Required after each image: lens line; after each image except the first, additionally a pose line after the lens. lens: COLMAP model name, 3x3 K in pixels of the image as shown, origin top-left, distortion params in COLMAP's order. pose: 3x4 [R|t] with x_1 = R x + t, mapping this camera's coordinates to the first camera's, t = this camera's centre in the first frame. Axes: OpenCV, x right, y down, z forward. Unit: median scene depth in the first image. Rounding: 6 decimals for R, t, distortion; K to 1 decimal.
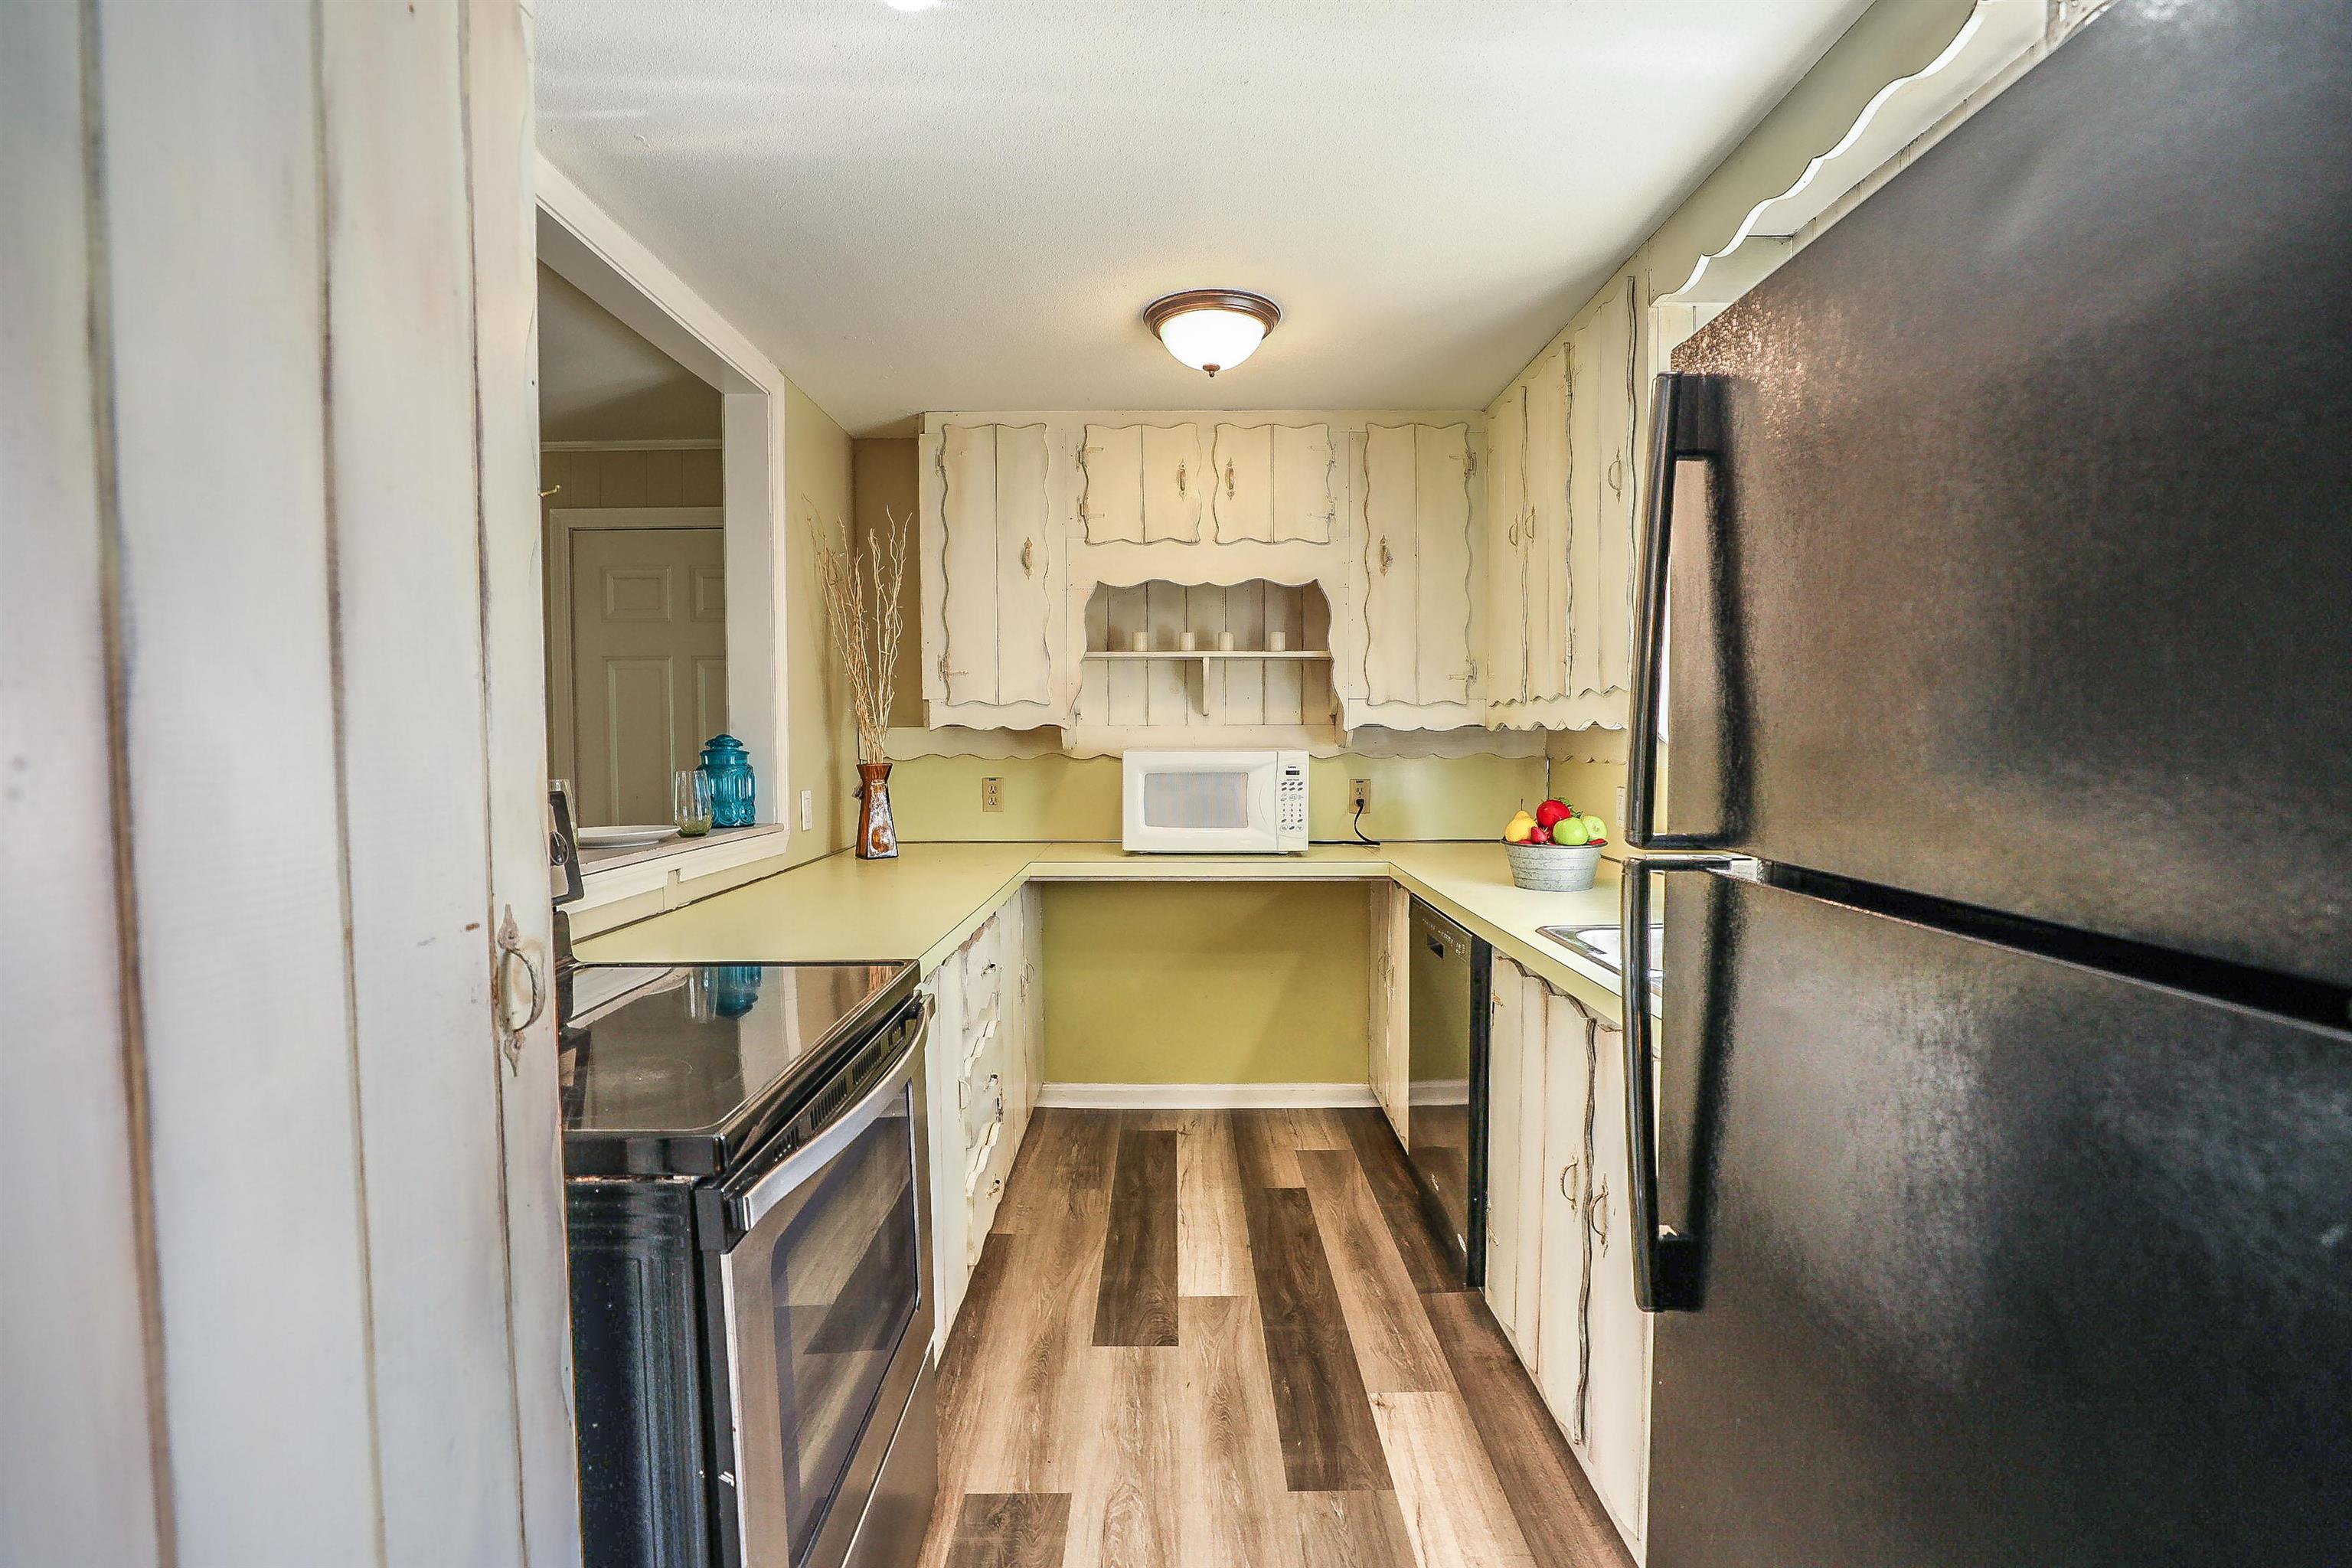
lens RADIAL K [[1060.4, 0, 1174.4], [0, 1060.4, 785.4], [0, 0, 1]] dist [-0.044007, 0.012033]
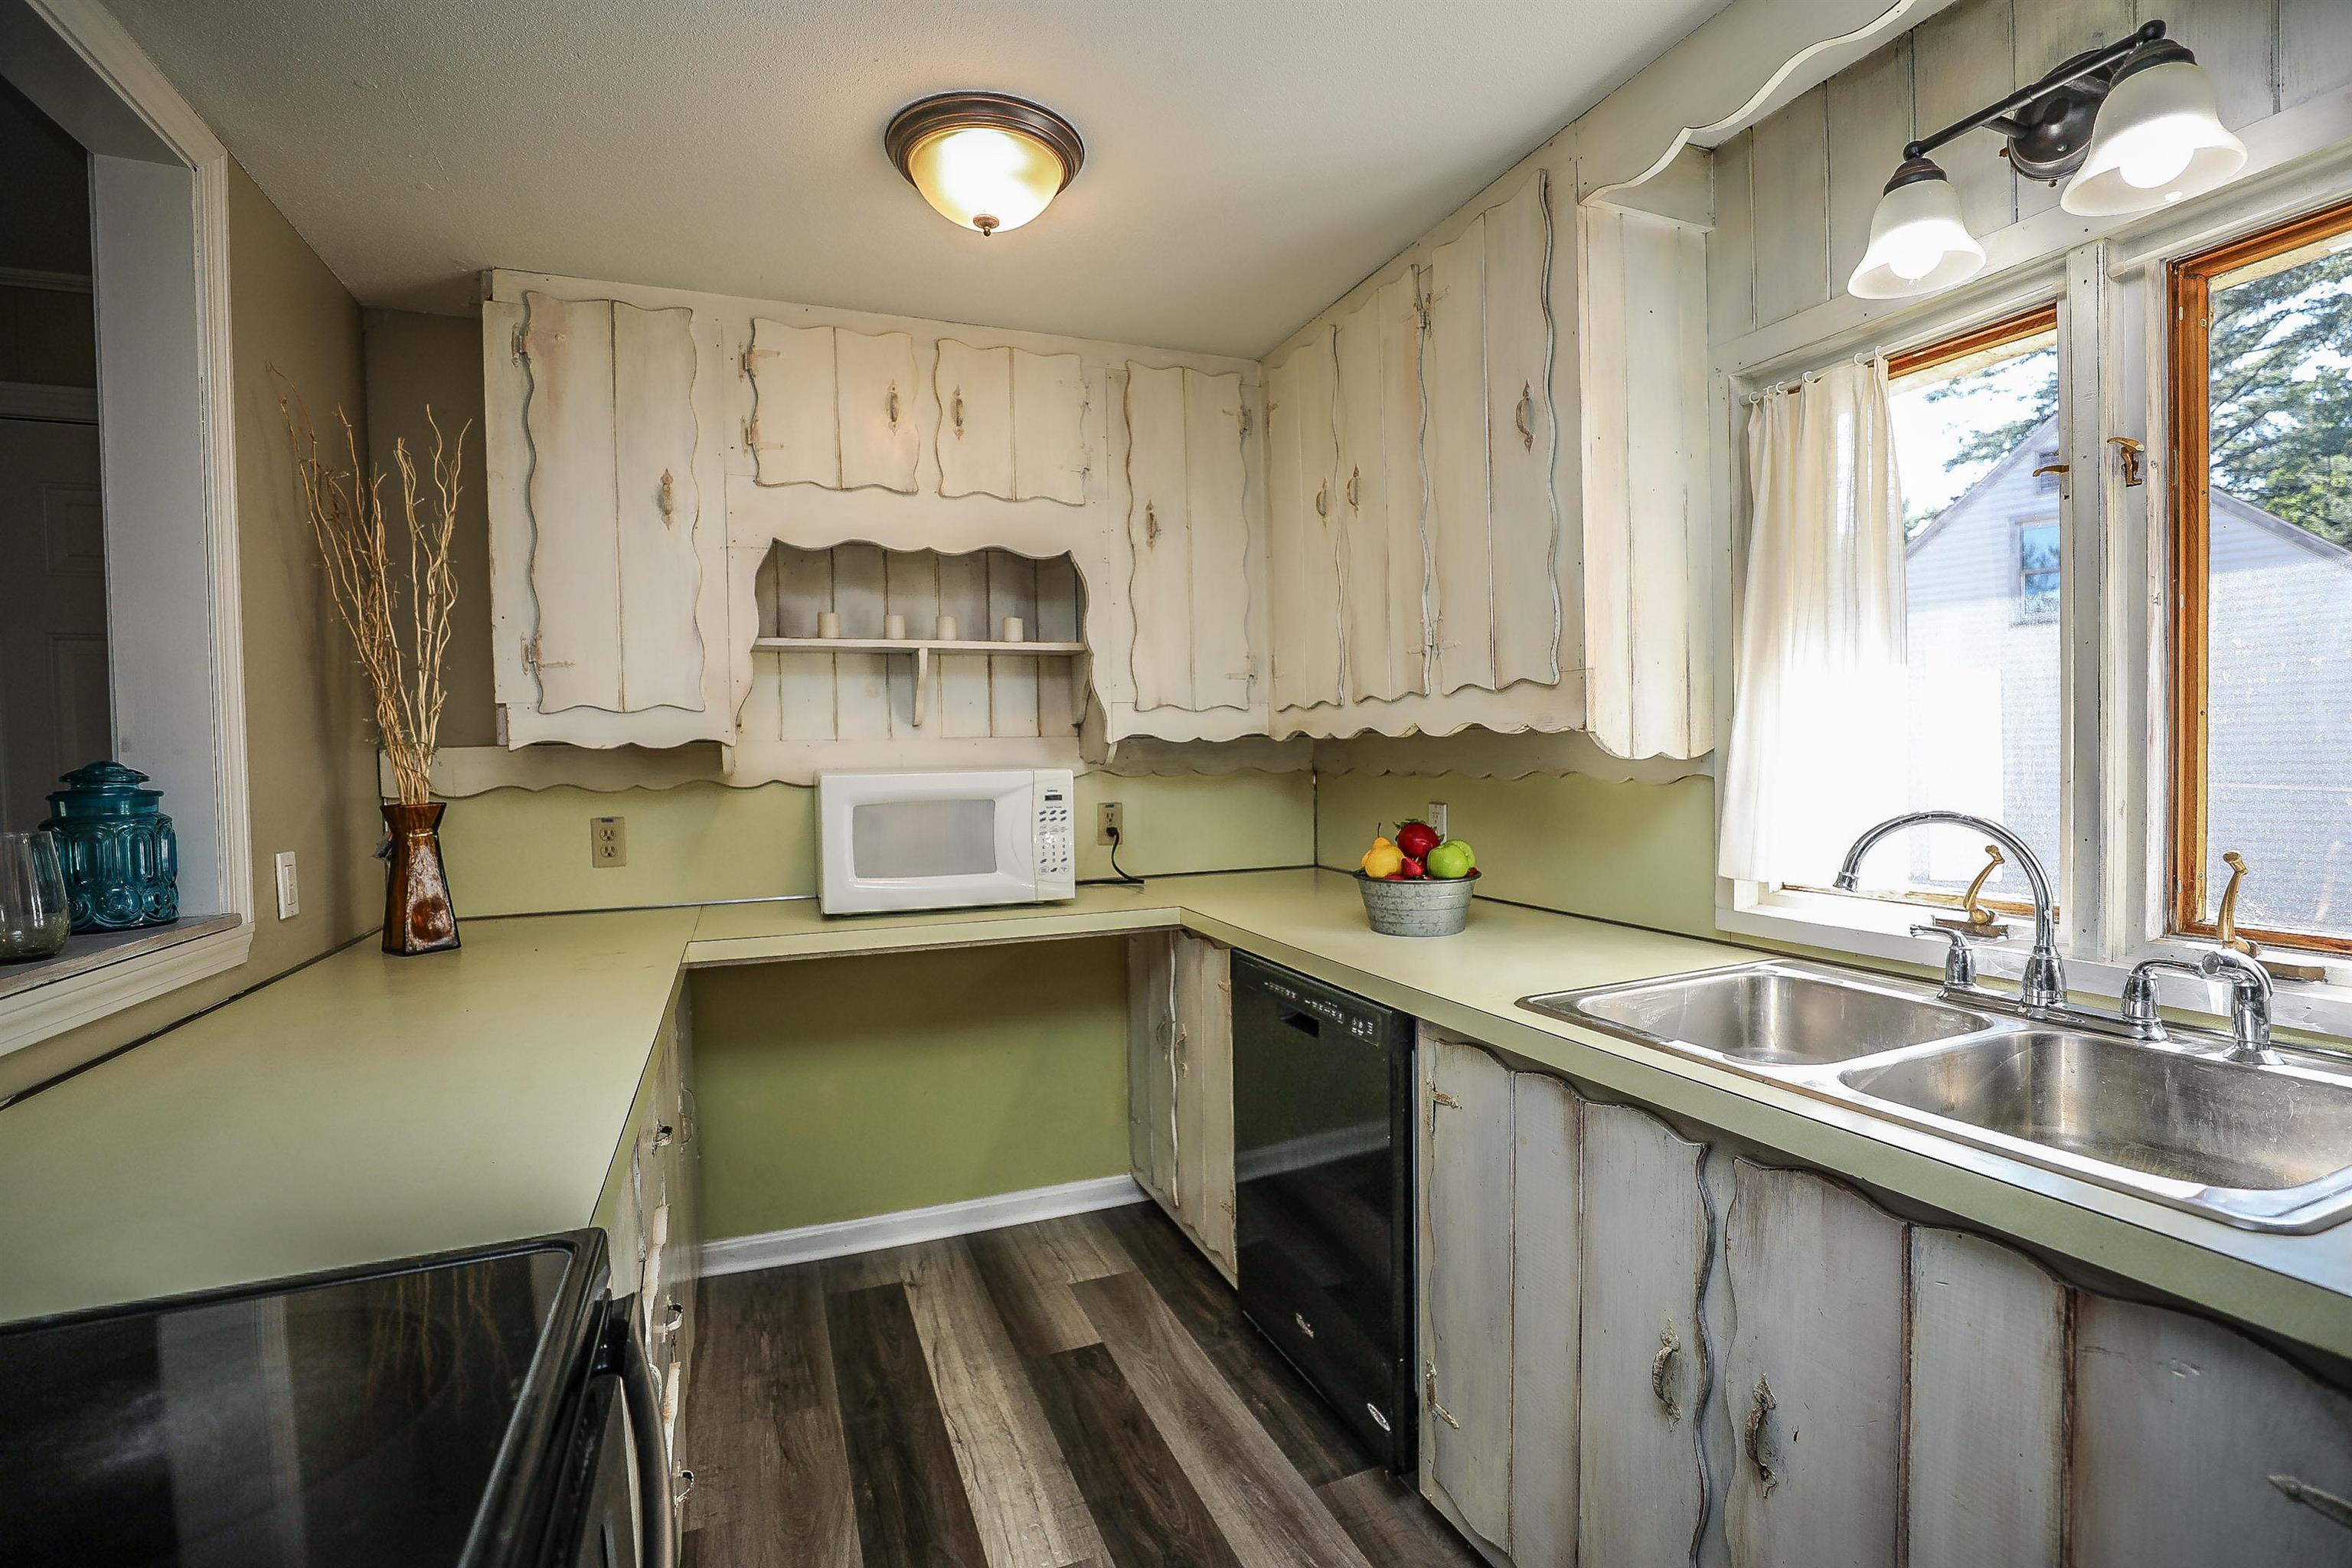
lens RADIAL K [[1060.4, 0, 1174.4], [0, 1060.4, 785.4], [0, 0, 1]] dist [-0.044007, 0.012033]
pose [[0.927629, -0.026713, 0.372545, -0.091334], [0.033196, 0.999388, -0.010998, -0.009472], [-0.372024, 0.022569, 0.927949, 0.247870]]
